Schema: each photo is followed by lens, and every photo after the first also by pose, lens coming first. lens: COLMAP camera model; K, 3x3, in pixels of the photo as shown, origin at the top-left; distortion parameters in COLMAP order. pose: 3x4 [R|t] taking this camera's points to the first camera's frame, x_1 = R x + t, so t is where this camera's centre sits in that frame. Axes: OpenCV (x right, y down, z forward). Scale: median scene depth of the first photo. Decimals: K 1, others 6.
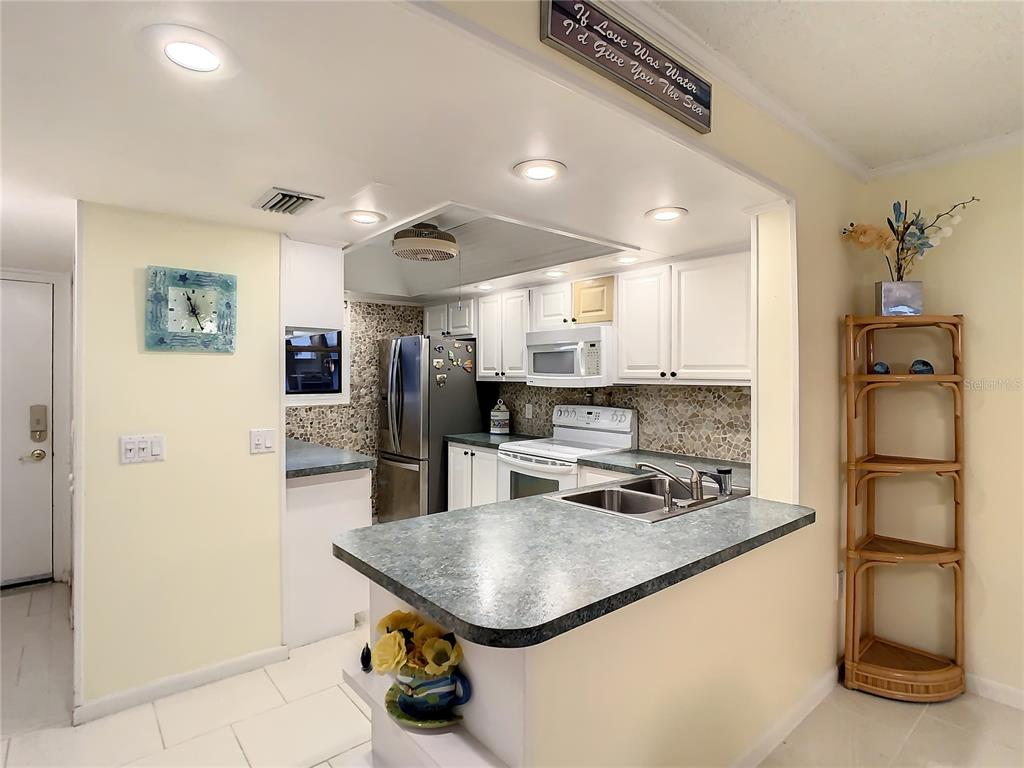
lens RADIAL K [[551.3, 0, 524.2], [0, 551.3, 364.4], [0, 0, 1]] dist [-0.029960, -0.000020]
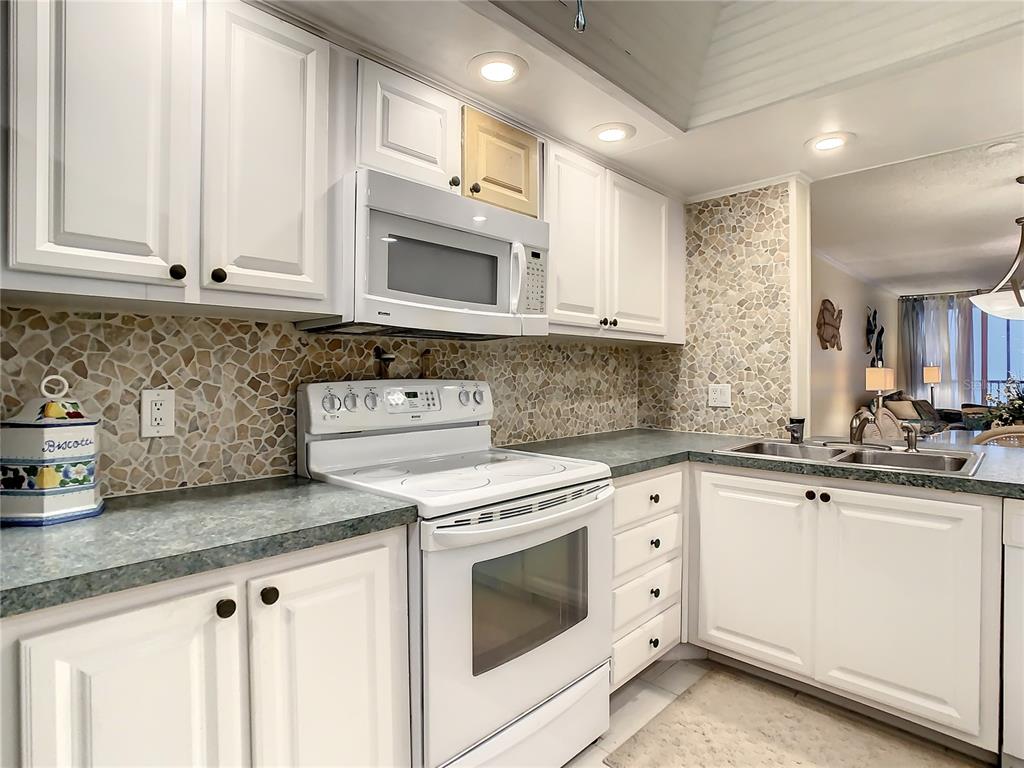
lens RADIAL K [[581.8, 0, 480.0], [0, 581.8, 378.0], [0, 0, 1]] dist [-0.047120, -0.000193]
pose [[-0.104836, -0.005759, 0.994473, -0.408968], [-0.015166, 0.999876, 0.004192, 0.079154], [-0.994374, -0.014643, -0.104911, 1.098535]]
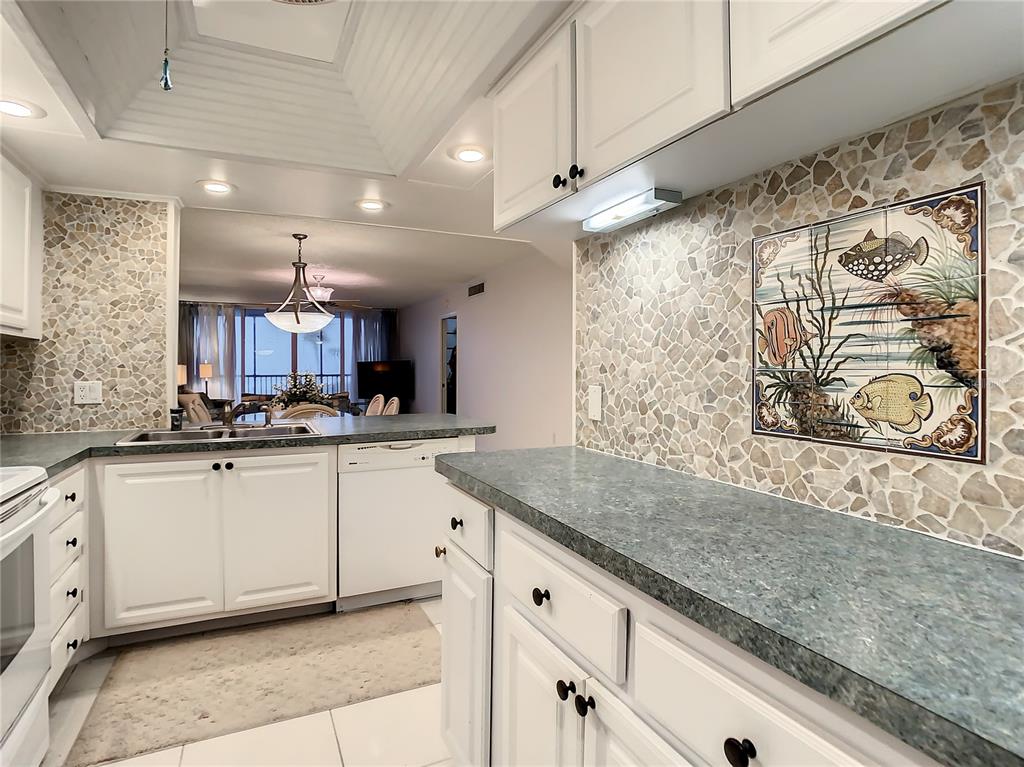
lens RADIAL K [[554.7, 0, 558.5], [0, 554.7, 365.8], [0, 0, 1]] dist [-0.081639, 0.027516]
pose [[-0.986092, 0.005416, 0.166114, -0.415759], [0.002096, 0.999795, -0.020151, 0.080573], [-0.166189, -0.019522, -0.985901, 1.293830]]
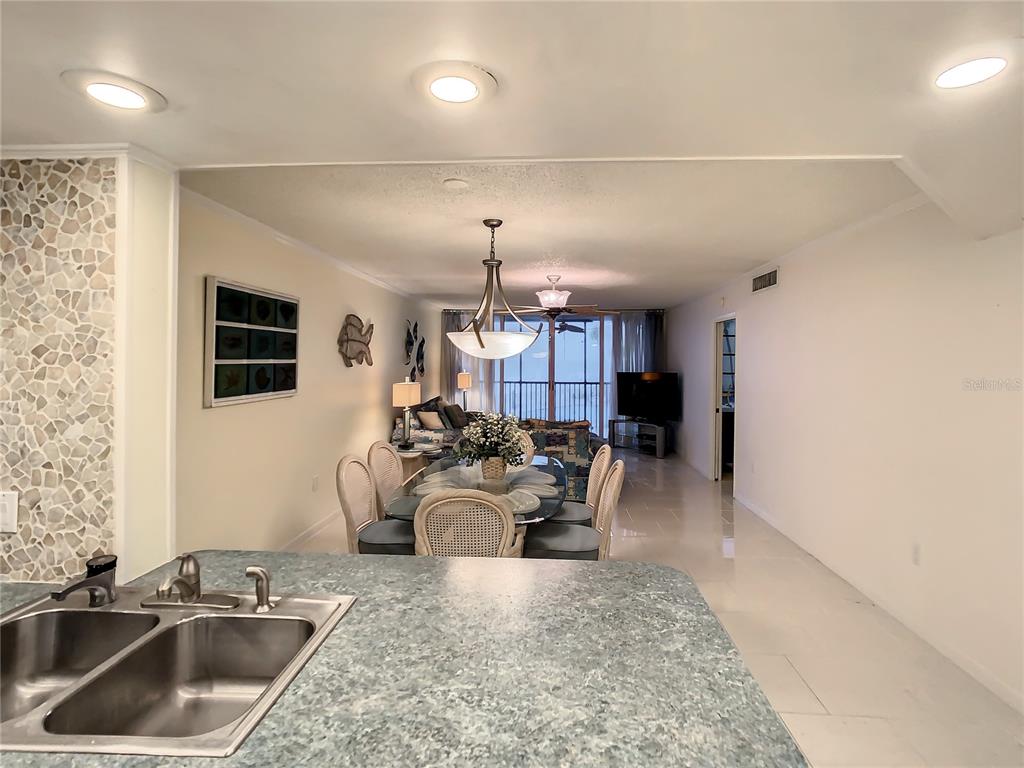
lens RADIAL K [[550.1, 0, 541.6], [0, 550.1, 358.3], [0, 0, 1]] dist [-0.000055, 0.009299]
pose [[-0.760595, -0.001230, 0.649226, -0.257859], [-0.017084, 0.999690, -0.018121, -0.014008], [-0.649002, -0.024874, -0.760380, 0.754121]]
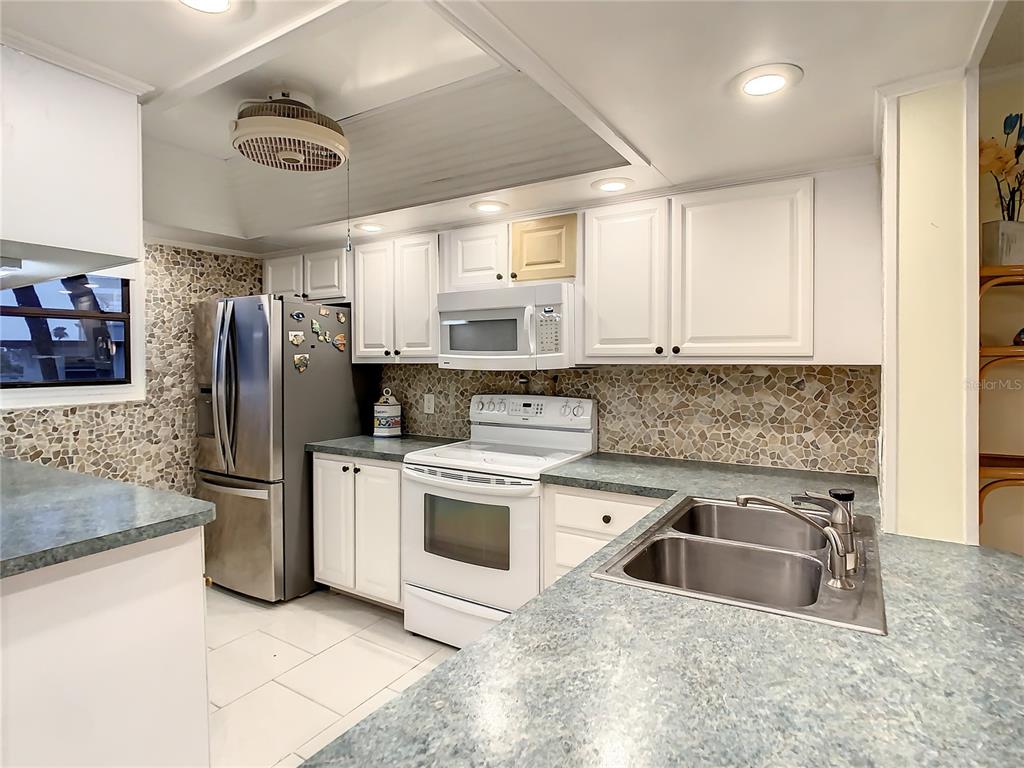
lens RADIAL K [[561.9, 0, 538.1], [0, 561.9, 364.6], [0, 0, 1]] dist [-0.019188, 0.000226]
pose [[0.949178, -0.008727, 0.314620, -0.113633], [-0.000367, 0.999584, 0.028837, 0.014097], [-0.314740, -0.027487, 0.948780, 0.313827]]
